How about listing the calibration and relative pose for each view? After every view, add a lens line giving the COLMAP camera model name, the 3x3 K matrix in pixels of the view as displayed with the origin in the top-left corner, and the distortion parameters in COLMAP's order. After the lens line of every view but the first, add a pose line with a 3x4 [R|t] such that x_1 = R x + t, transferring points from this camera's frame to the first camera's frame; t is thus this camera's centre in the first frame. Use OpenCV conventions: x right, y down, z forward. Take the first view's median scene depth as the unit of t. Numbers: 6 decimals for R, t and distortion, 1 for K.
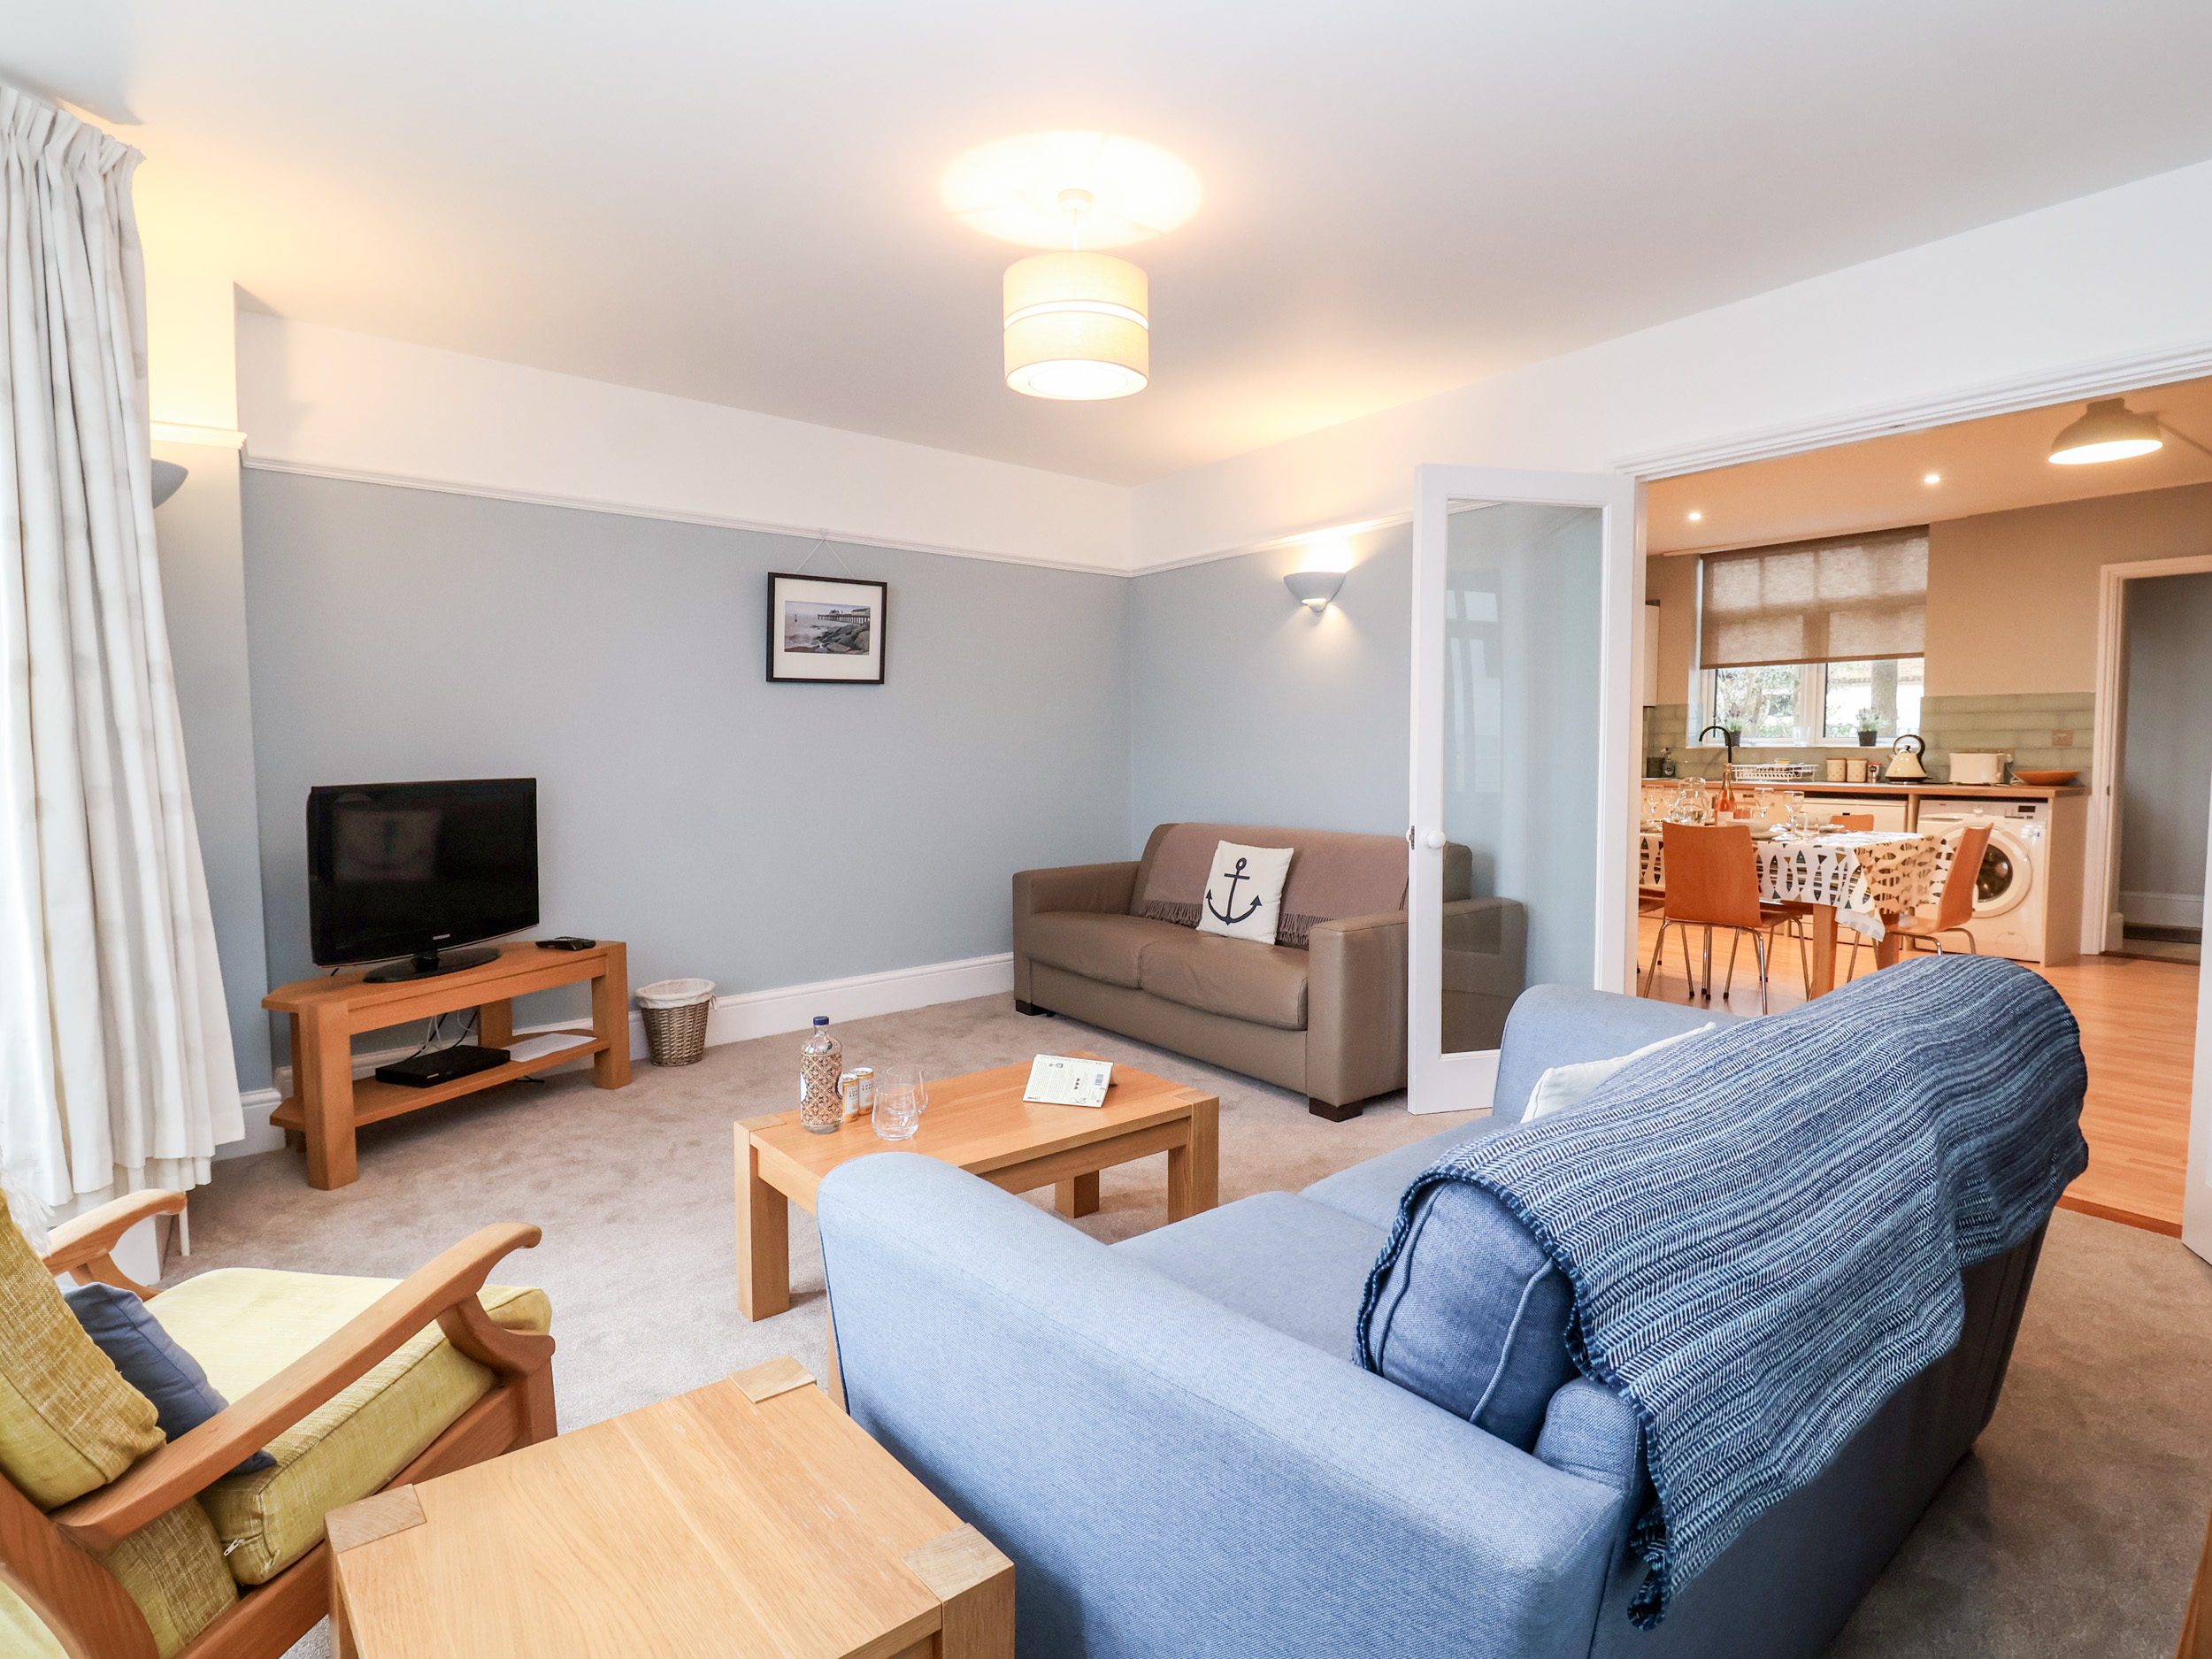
lens RADIAL K [[1142.3, 0, 1110.0], [0, 1142.3, 817.7], [0, 0, 1]] dist [-0.002367, -0.010160]
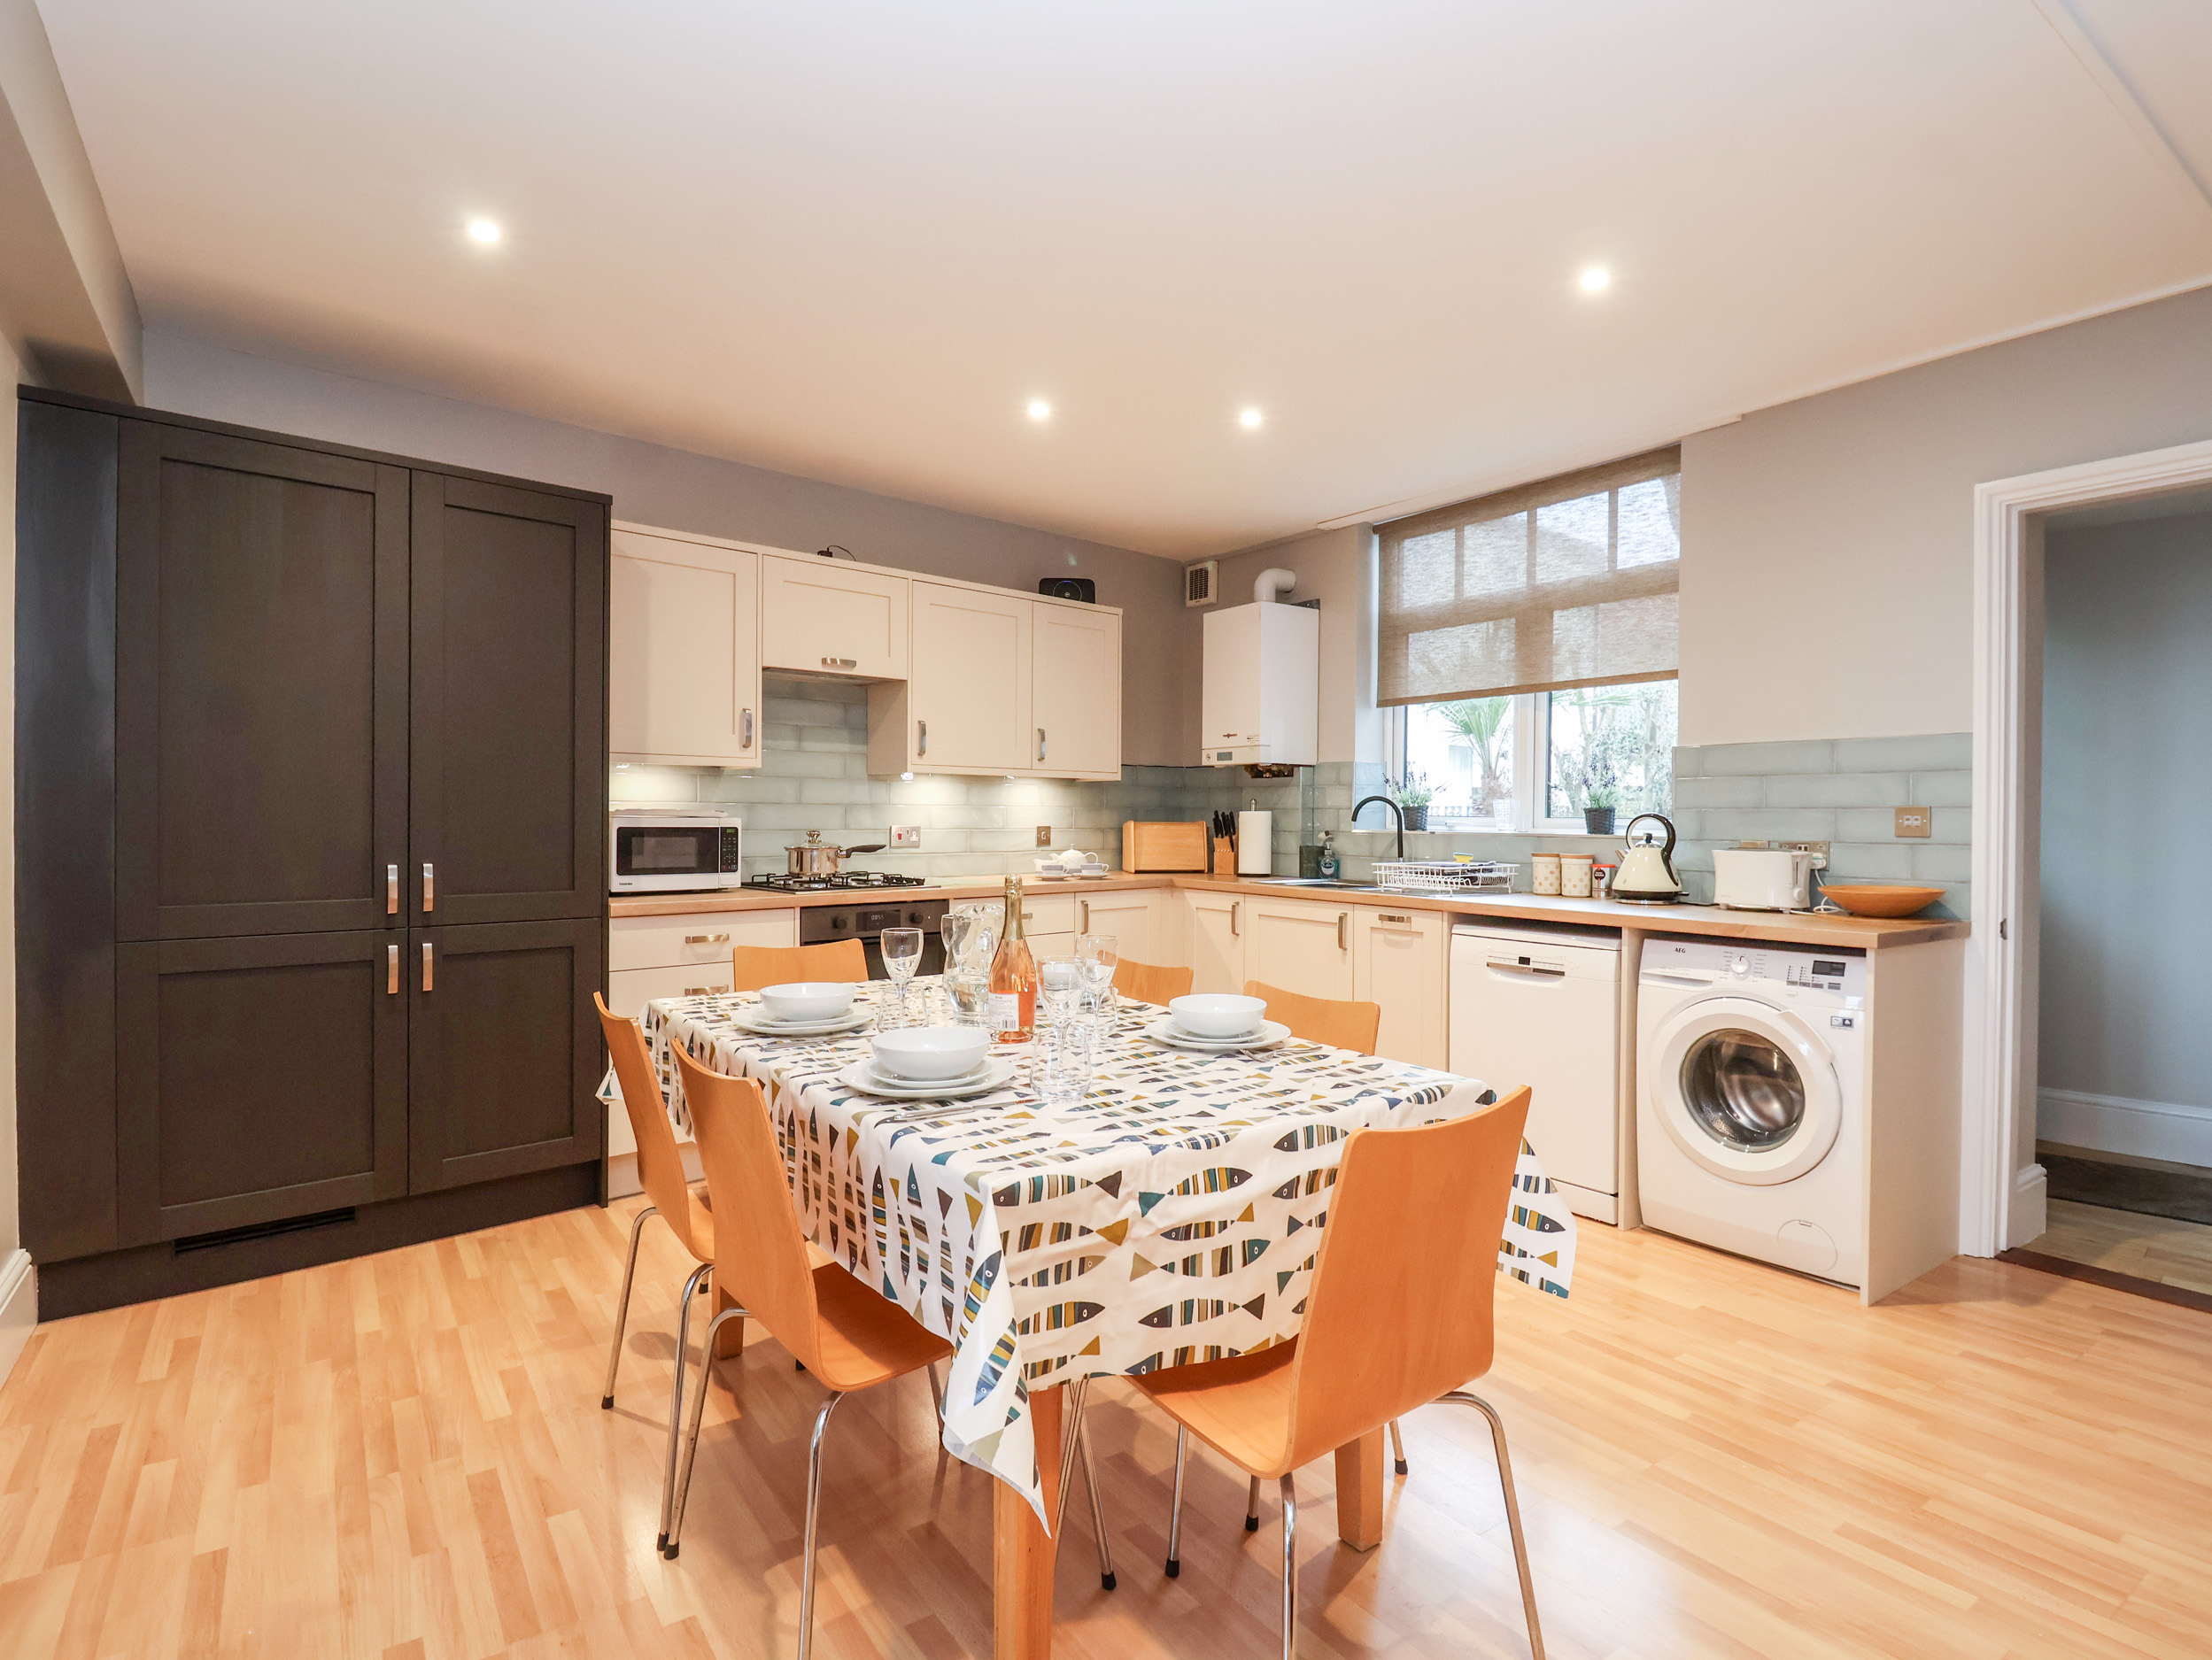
lens RADIAL K [[1142.2, 0, 1113.5], [0, 1142.2, 831.2], [0, 0, 1]] dist [-0.002367, -0.010160]
pose [[0.999897, 0.013368, 0.005255, 0.466519], [-0.013069, 0.998494, -0.053286, -0.033890], [-0.005960, 0.053211, 0.998565, 0.479786]]
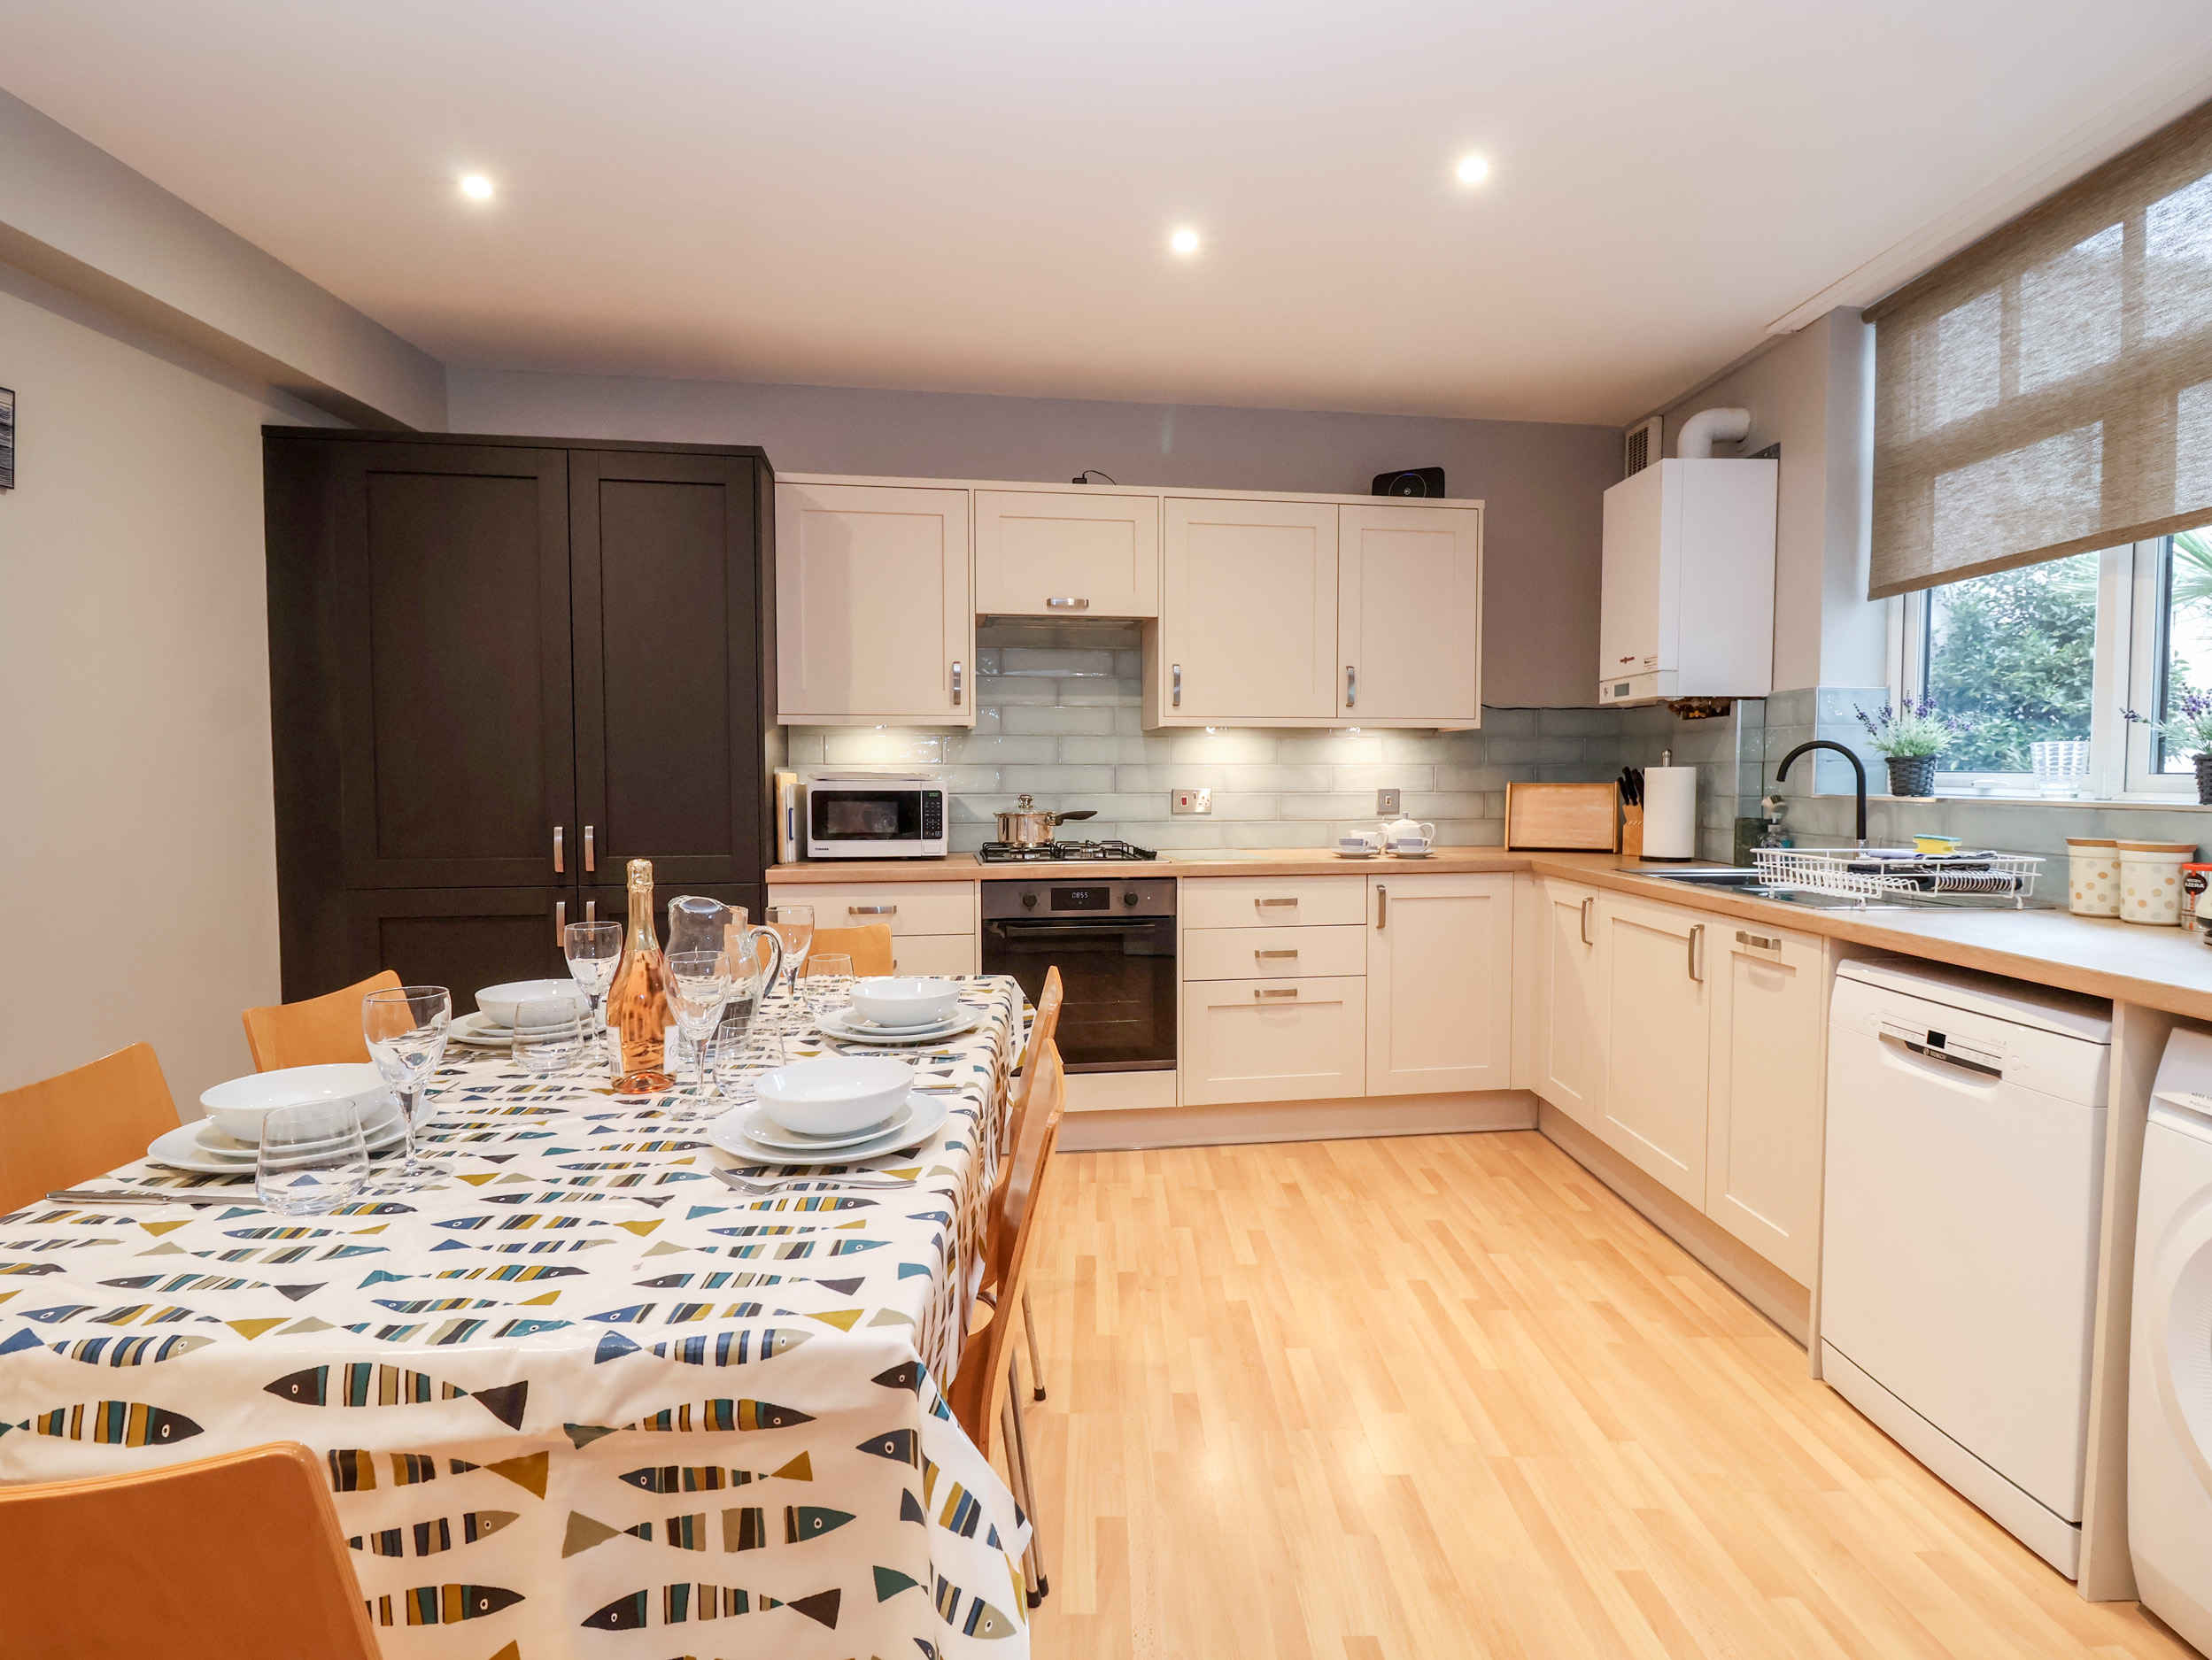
lens RADIAL K [[1142.2, 0, 1118.5], [0, 1142.2, 836.0], [0, 0, 1]] dist [-0.002367, -0.010160]
pose [[0.834980, 0.035312, -0.549147, 0.653433], [-0.041003, 0.999157, 0.001904, -0.048251], [0.548751, 0.020927, 0.835724, 0.667304]]
